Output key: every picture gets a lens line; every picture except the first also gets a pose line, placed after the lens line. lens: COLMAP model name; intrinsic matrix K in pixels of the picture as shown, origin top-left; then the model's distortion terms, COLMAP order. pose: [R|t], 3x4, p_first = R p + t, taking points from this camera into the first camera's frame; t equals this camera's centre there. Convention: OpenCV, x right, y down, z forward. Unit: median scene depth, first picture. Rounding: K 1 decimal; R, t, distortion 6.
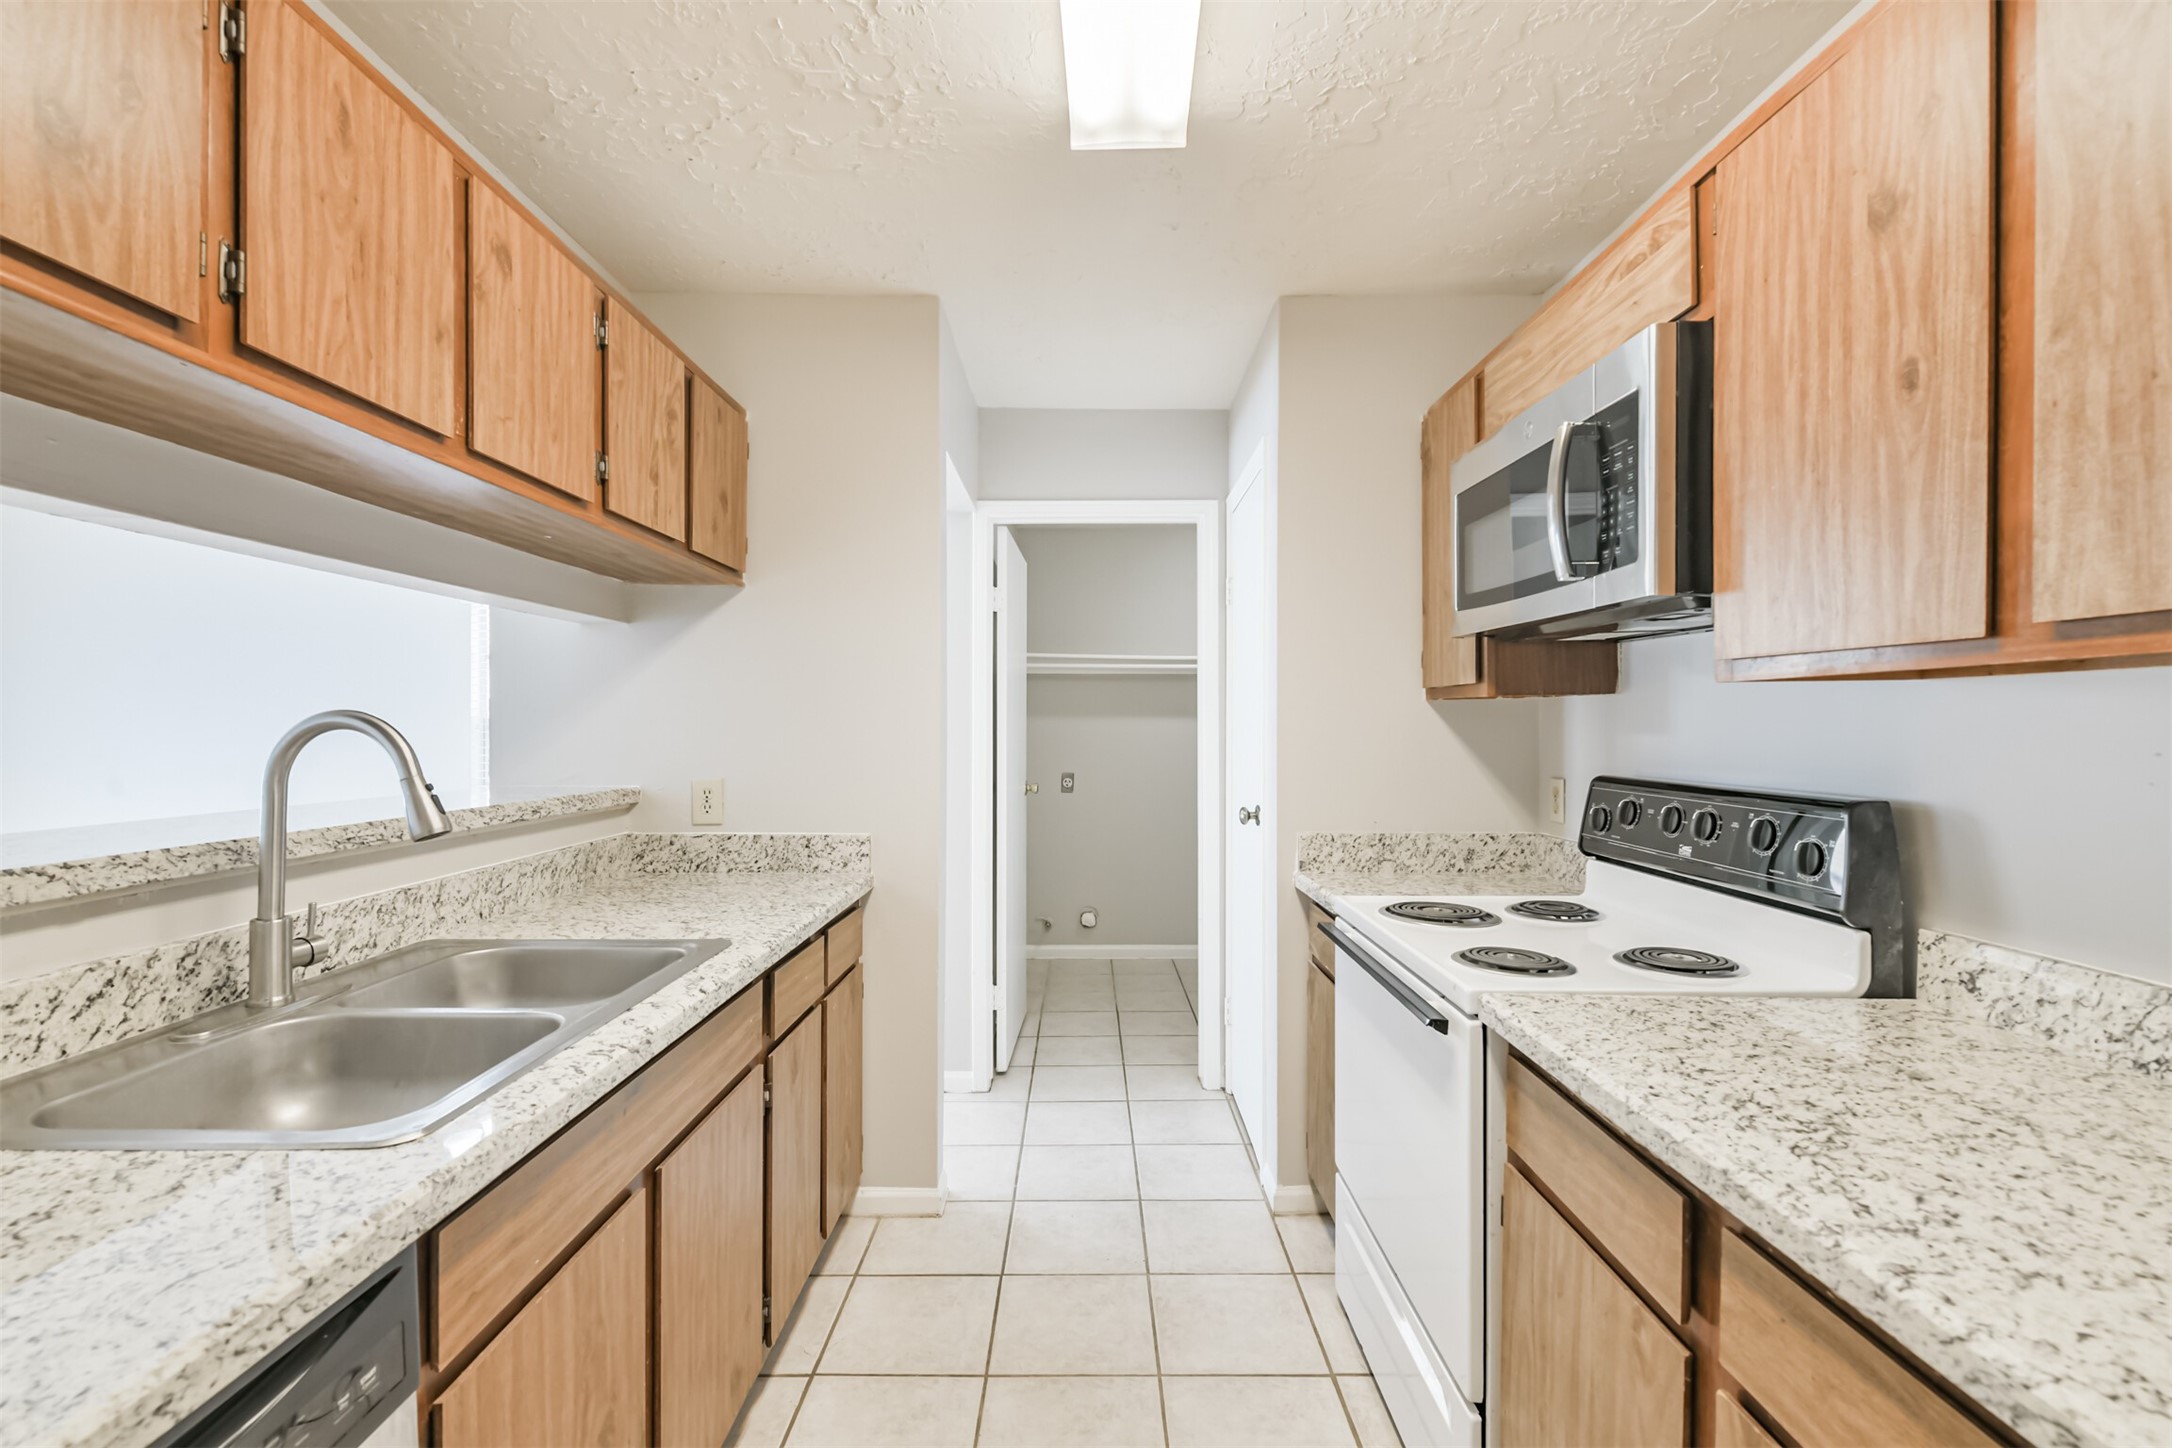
lens RADIAL K [[929.8, 0, 1093.2], [0, 929.8, 733.9], [0, 0, 1]] dist [0.022574, -0.005707]
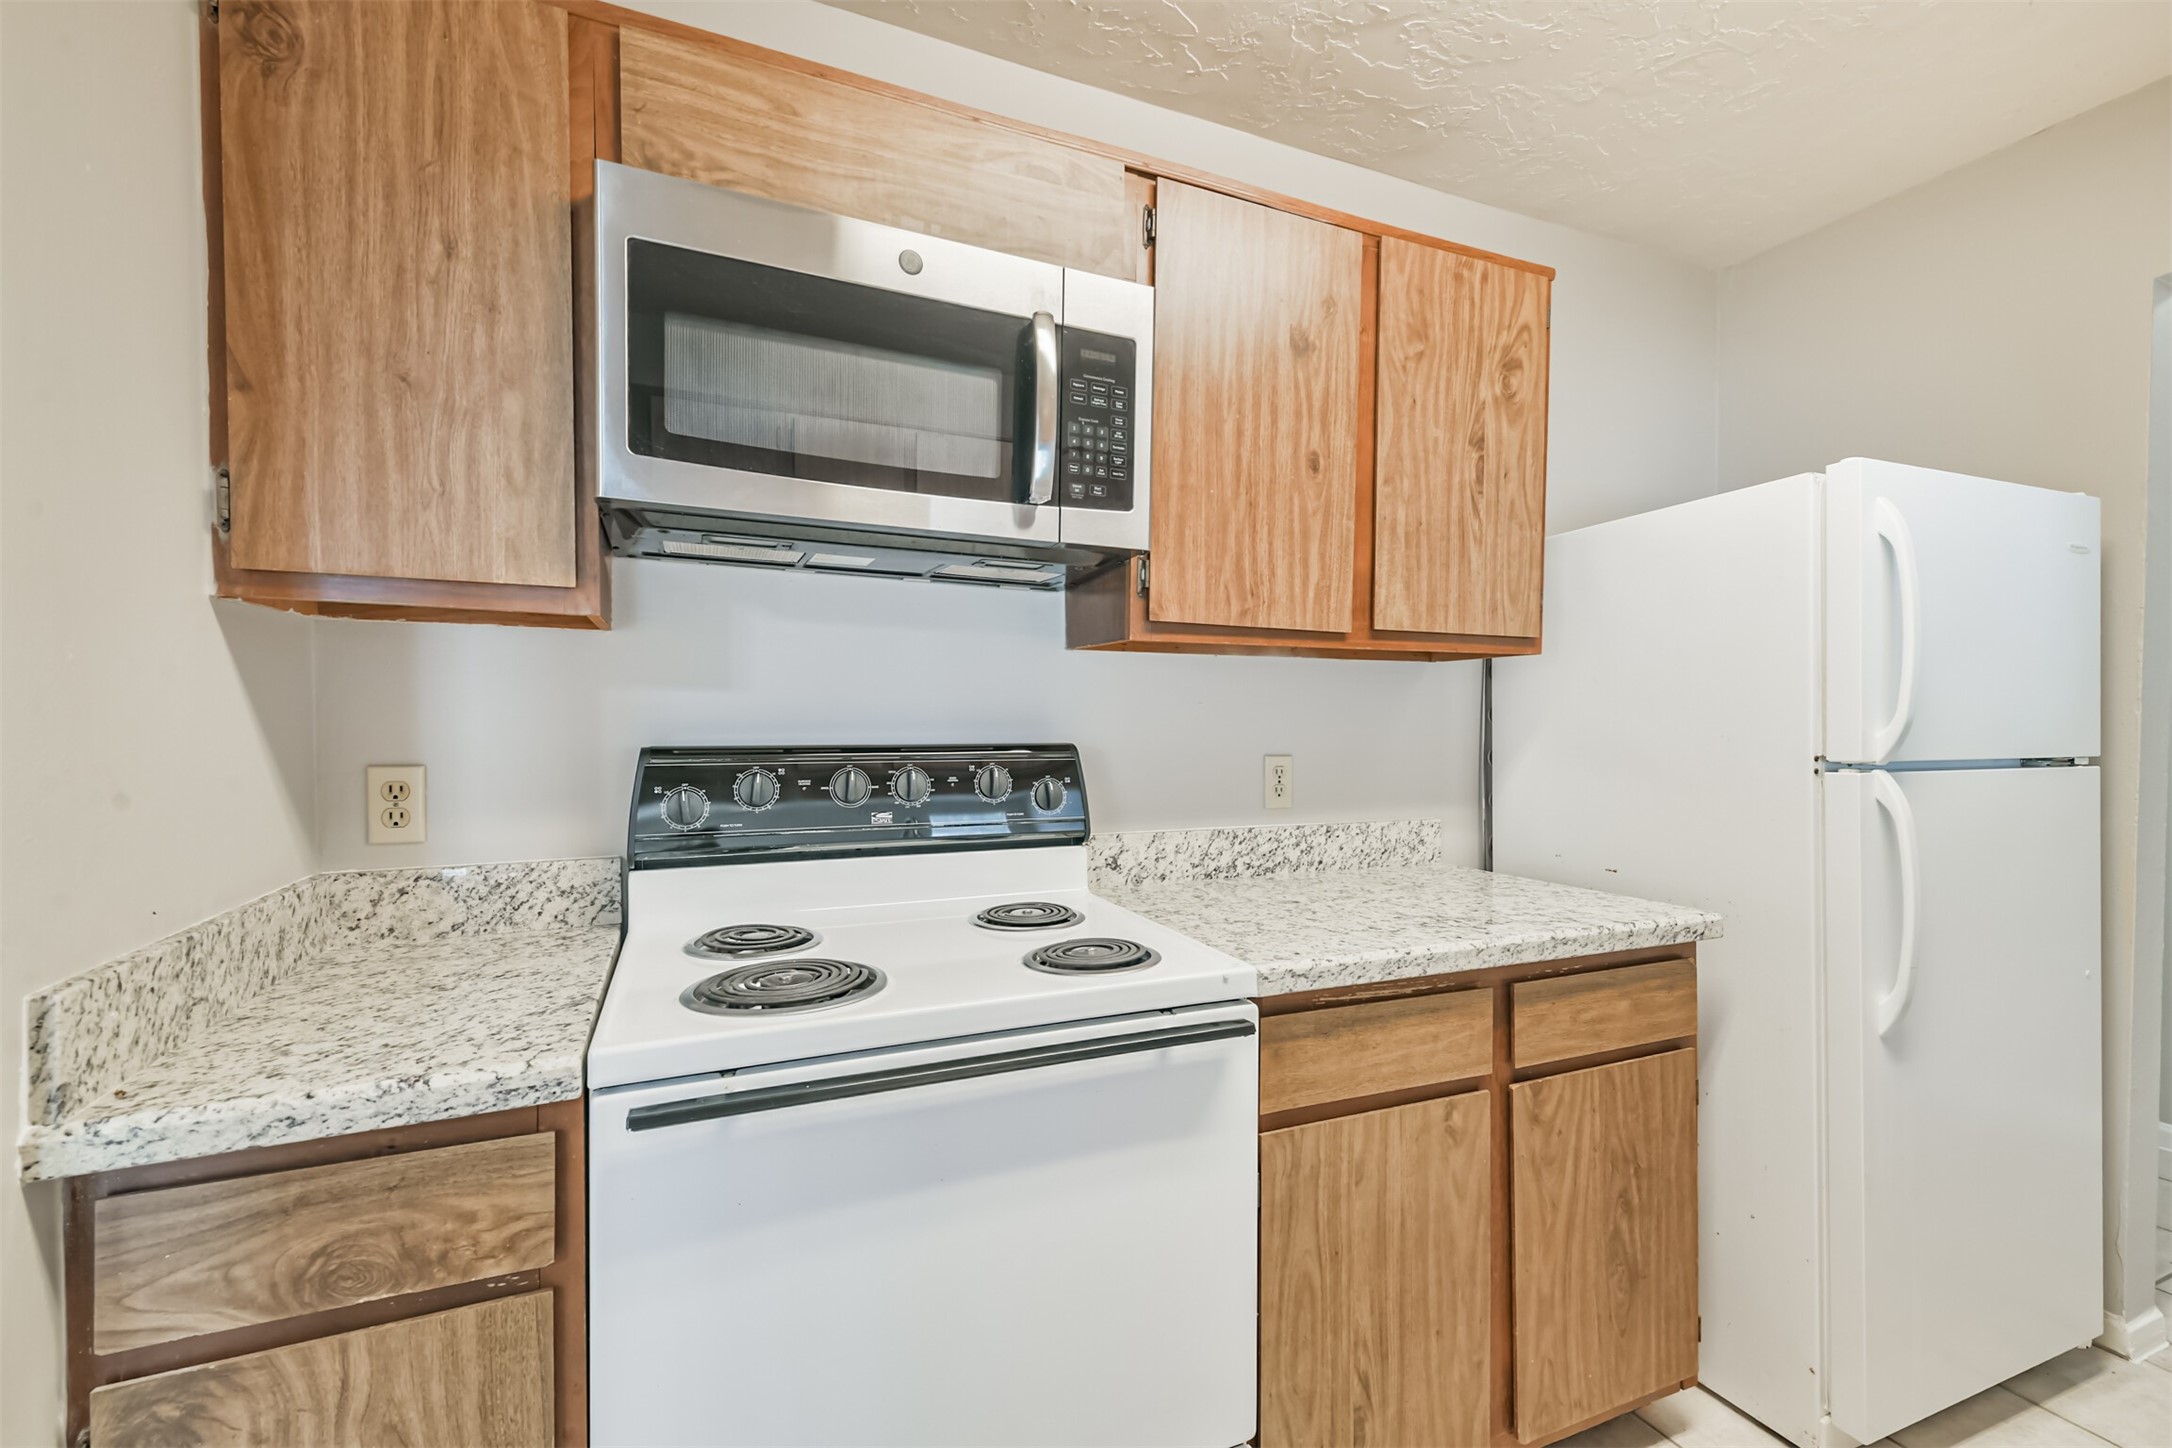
lens RADIAL K [[935.0, 0, 1098.9], [0, 935.0, 737.6], [0, 0, 1]] dist [0.020358, -0.000396]
pose [[-0.393941, -0.020484, 0.918907, -0.369333], [0.006064, 0.999672, 0.024884, 0.036032], [-0.919116, 0.015375, -0.393688, 1.582151]]
